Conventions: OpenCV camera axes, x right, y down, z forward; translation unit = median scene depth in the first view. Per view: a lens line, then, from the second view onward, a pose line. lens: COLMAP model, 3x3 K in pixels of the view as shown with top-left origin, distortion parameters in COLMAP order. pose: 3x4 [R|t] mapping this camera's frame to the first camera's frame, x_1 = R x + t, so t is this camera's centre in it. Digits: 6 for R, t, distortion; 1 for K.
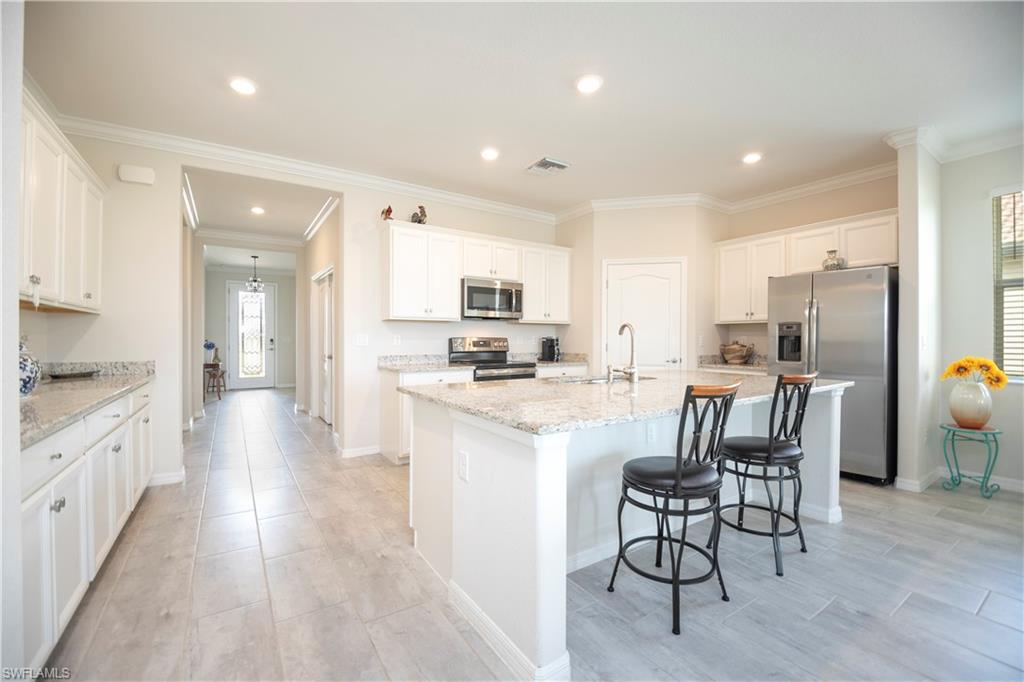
lens RADIAL K [[427.9, 0, 511.4], [0, 427.9, 341.3], [0, 0, 1]] dist [-0.019932, -0.000785]
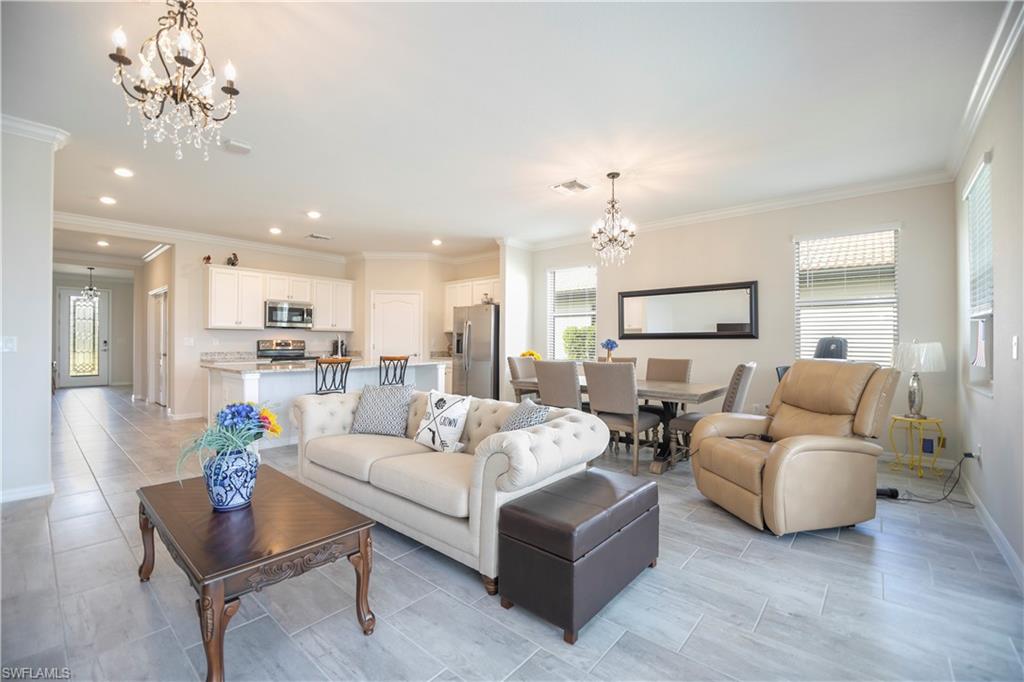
lens RADIAL K [[427.9, 0, 513.8], [0, 427.9, 341.7], [0, 0, 1]] dist [-0.019932, -0.000785]
pose [[0.961656, 0.004874, 0.274216, 0.297055], [-0.003304, 0.999975, -0.006187, 0.003225], [-0.274240, 0.005043, 0.961648, -0.645008]]
